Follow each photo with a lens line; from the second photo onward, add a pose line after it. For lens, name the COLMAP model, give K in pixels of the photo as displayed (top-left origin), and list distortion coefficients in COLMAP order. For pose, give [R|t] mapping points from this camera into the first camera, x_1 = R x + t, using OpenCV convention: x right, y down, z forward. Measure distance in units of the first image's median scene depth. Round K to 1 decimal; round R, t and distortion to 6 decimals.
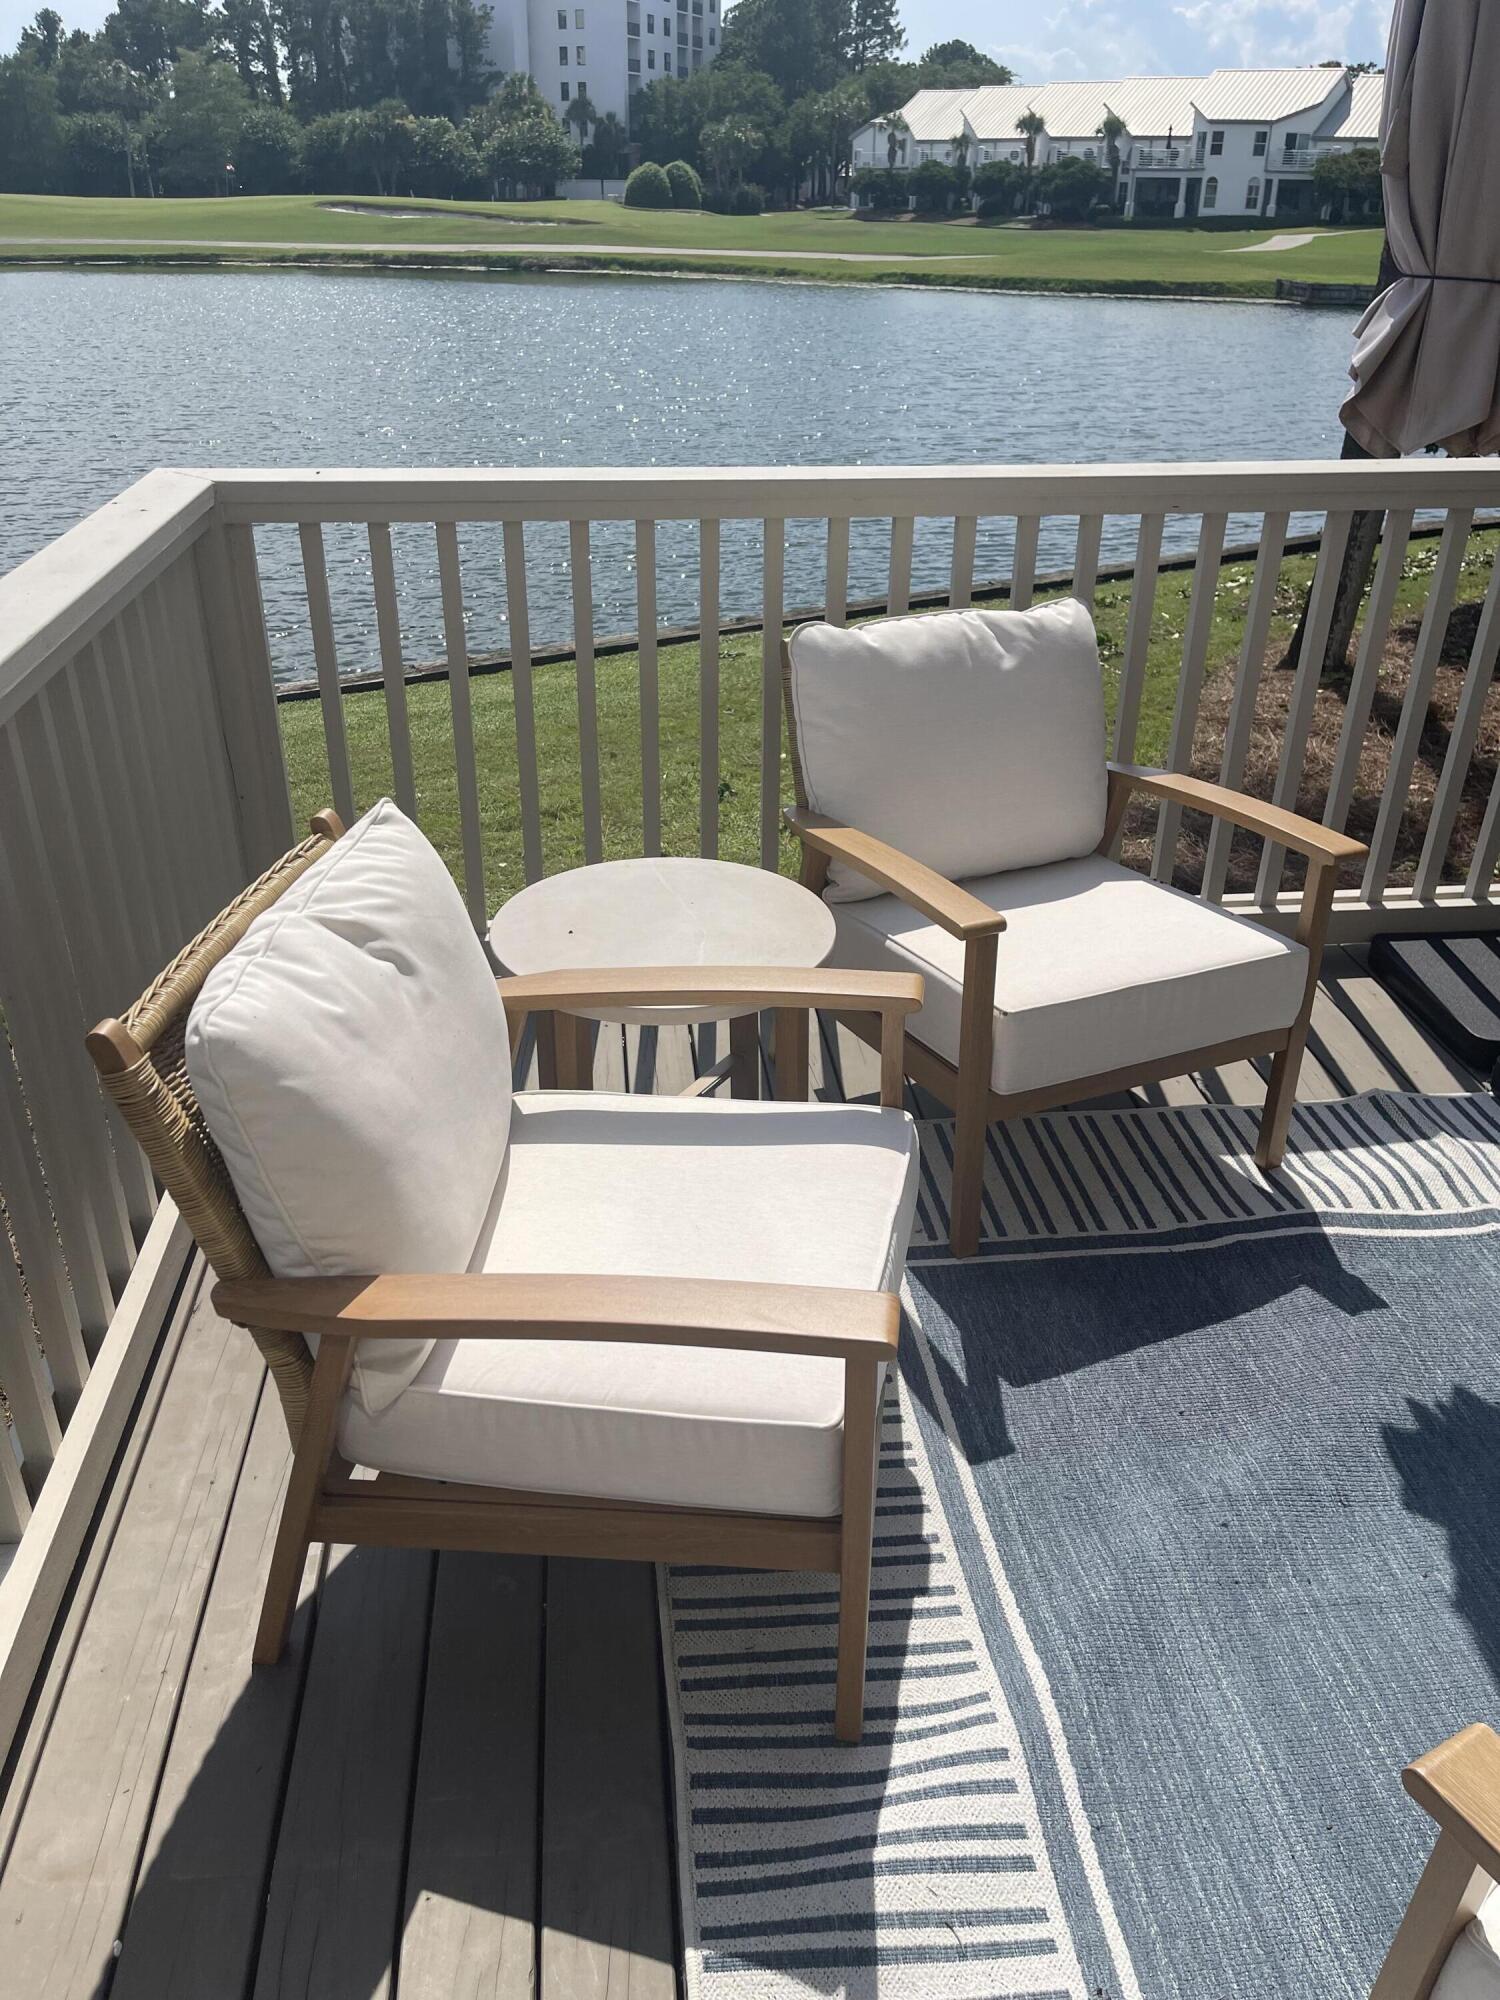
lens RADIAL K [[1498.2, 0, 748.3], [0, 1498.2, 1016.1], [0, 0, 1]] dist [0.069190, -0.096210]
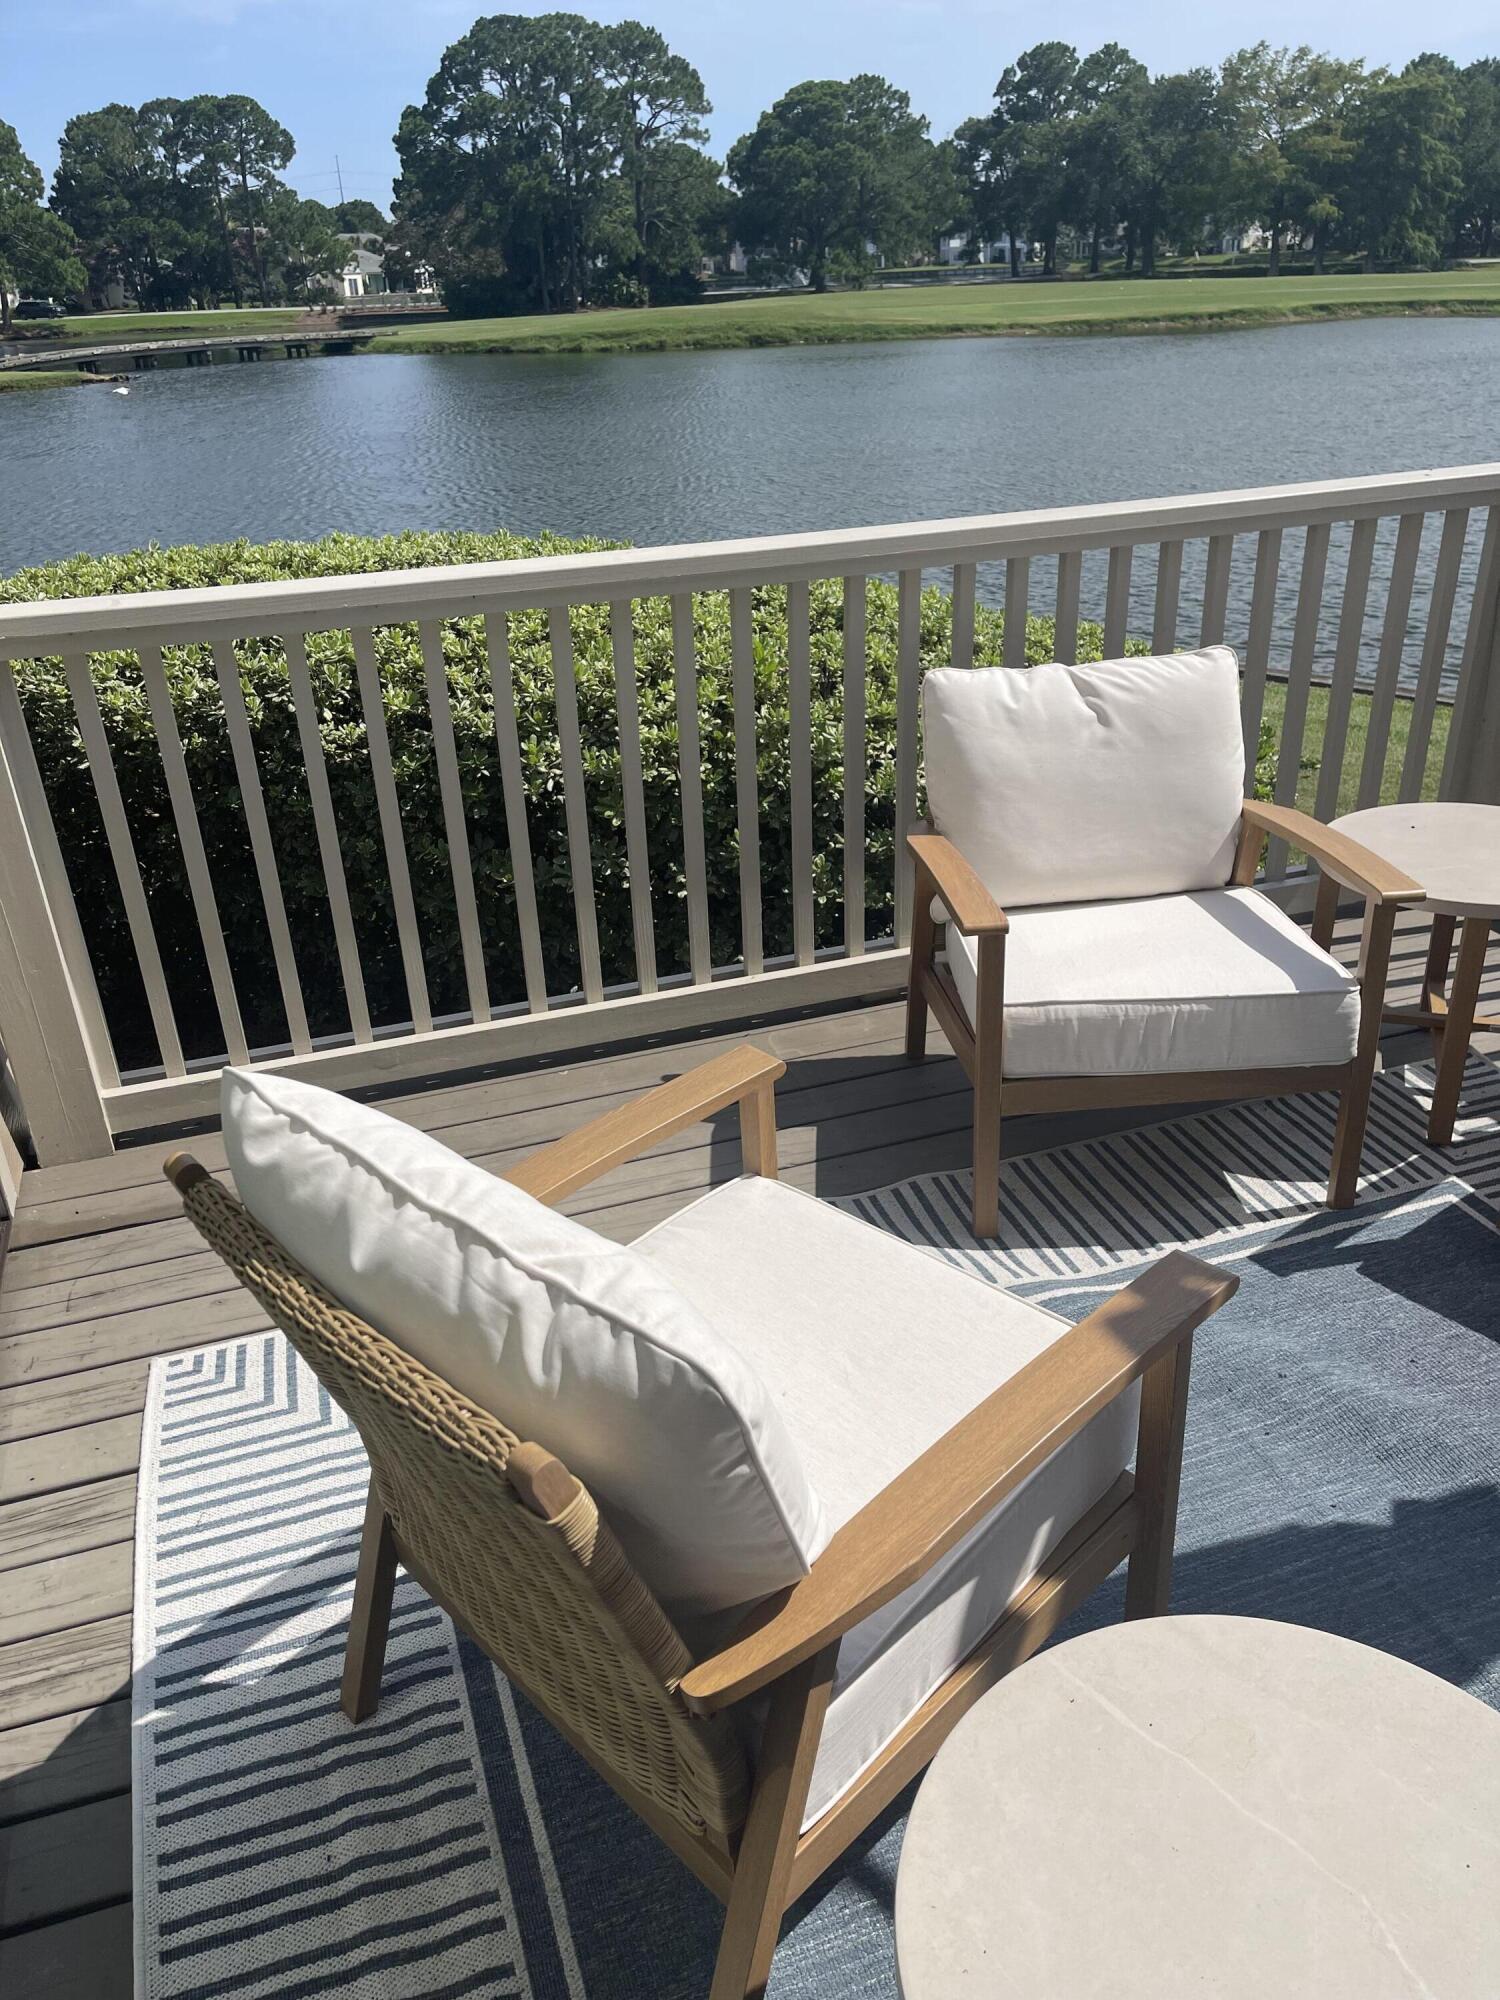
lens RADIAL K [[1498.2, 0, 770.5], [0, 1498.2, 1017.5], [0, 0, 1]] dist [0.069190, -0.096210]
pose [[0.245759, 0.418746, -0.874216, 0.918525], [-0.435652, 0.853372, 0.286291, -0.049520], [0.865915, 0.310496, 0.392152, 0.095163]]
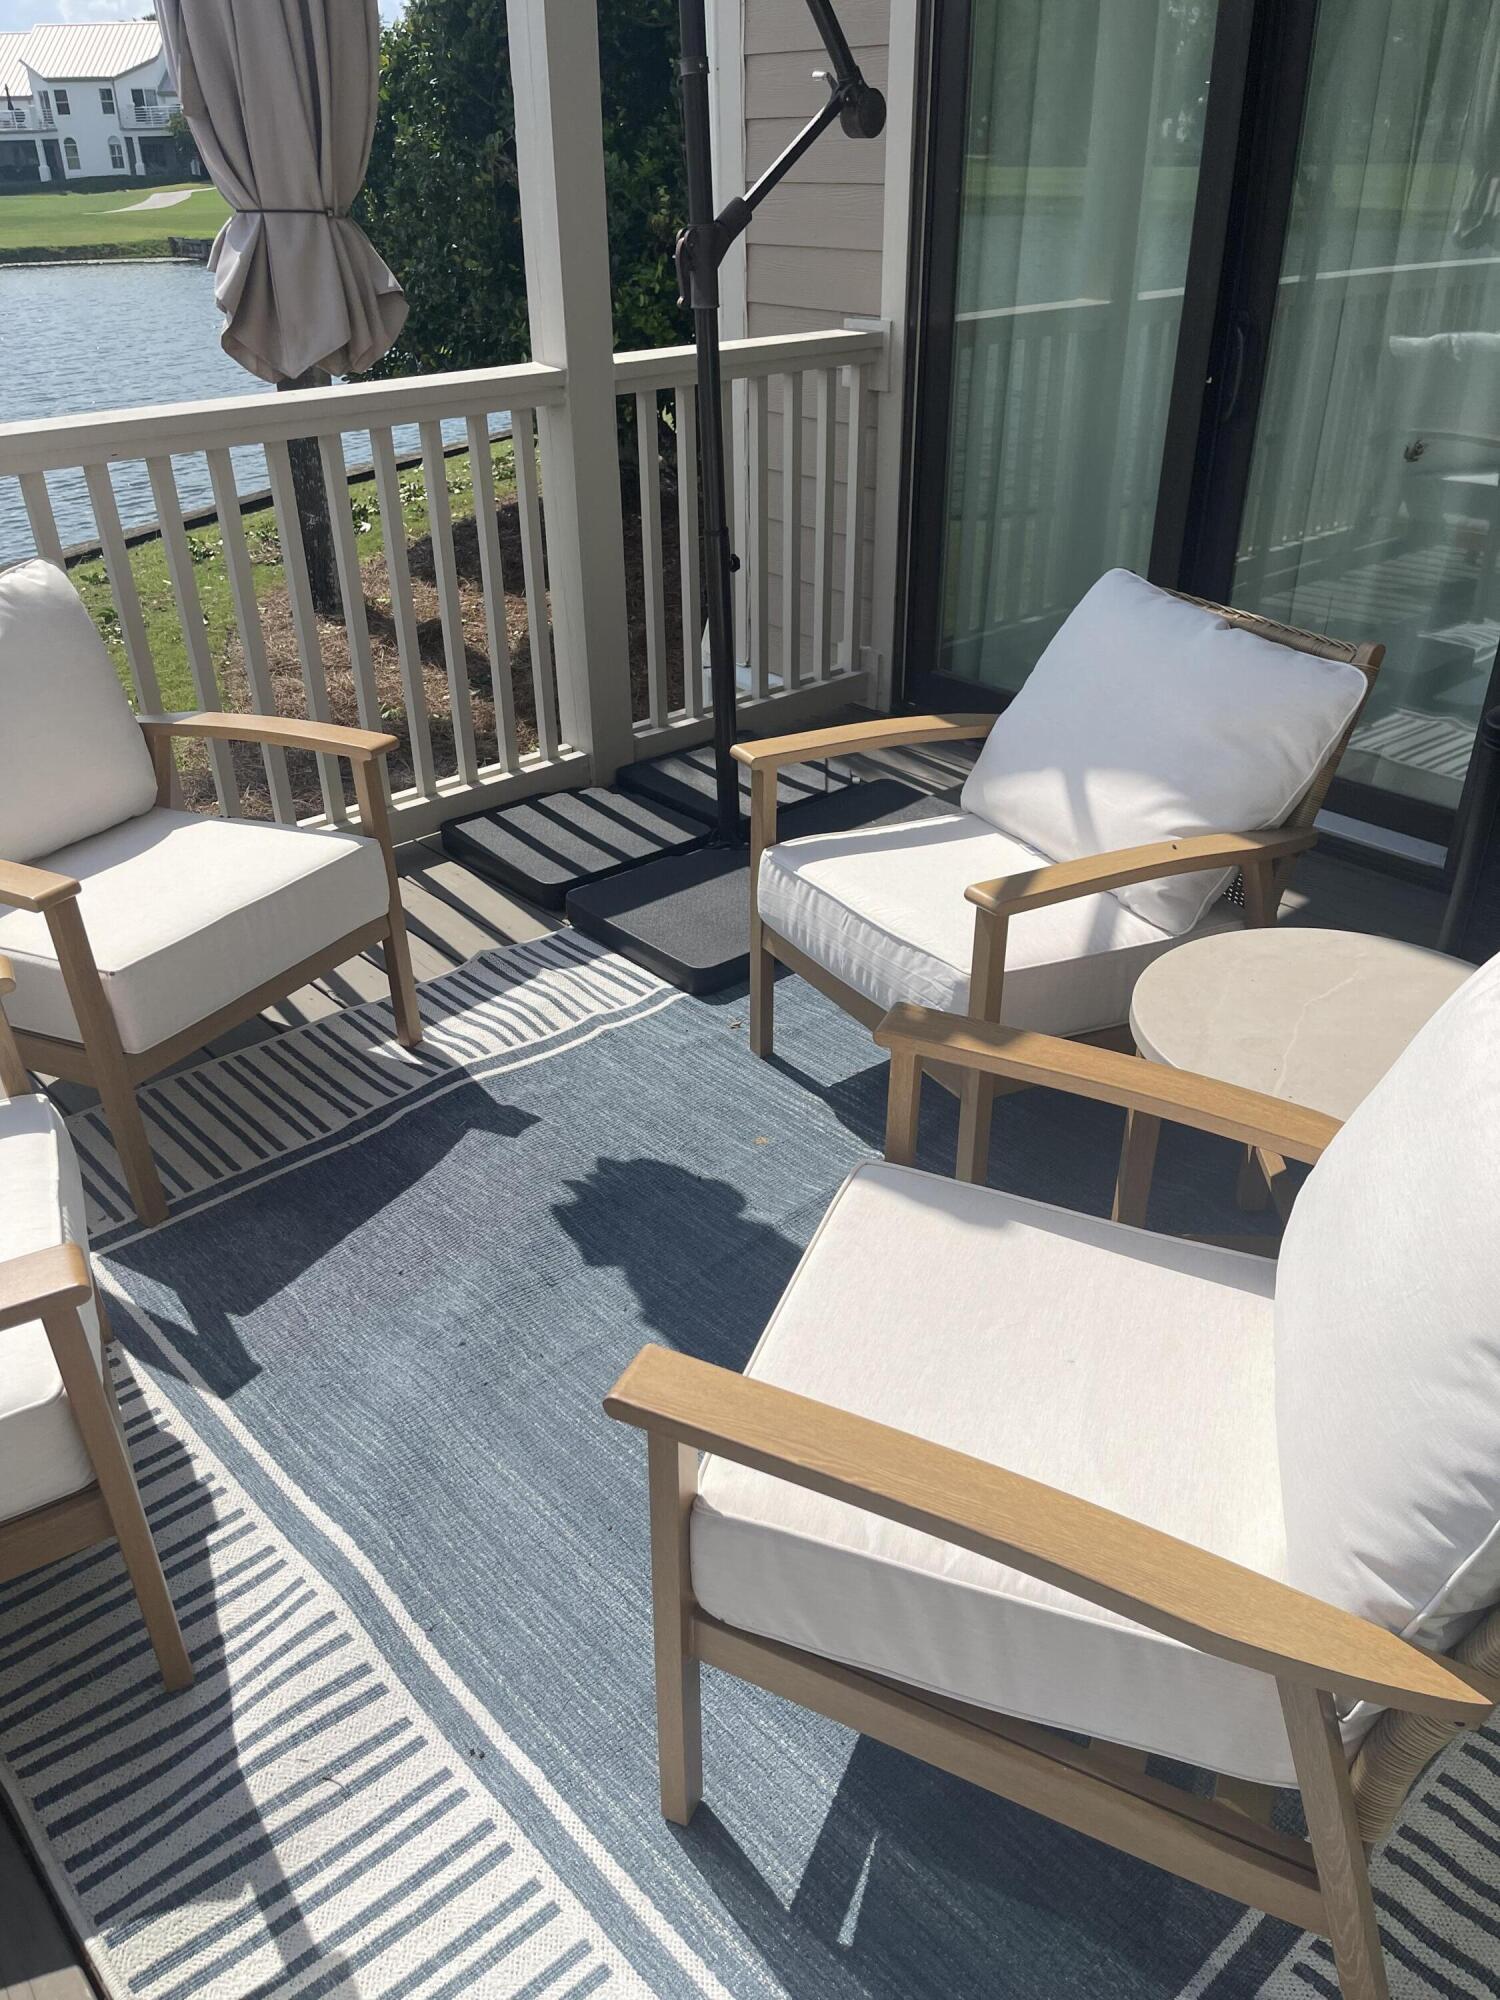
lens RADIAL K [[1498.2, 0, 736.9], [0, 1498.2, 1008.4], [0, 0, 1]] dist [0.069190, -0.096210]
pose [[0.810234, -0.309435, 0.497766, 0.001386], [0.300481, 0.948477, 0.100514, 0.041526], [-0.503222, 0.068129, 0.861468, -0.064849]]
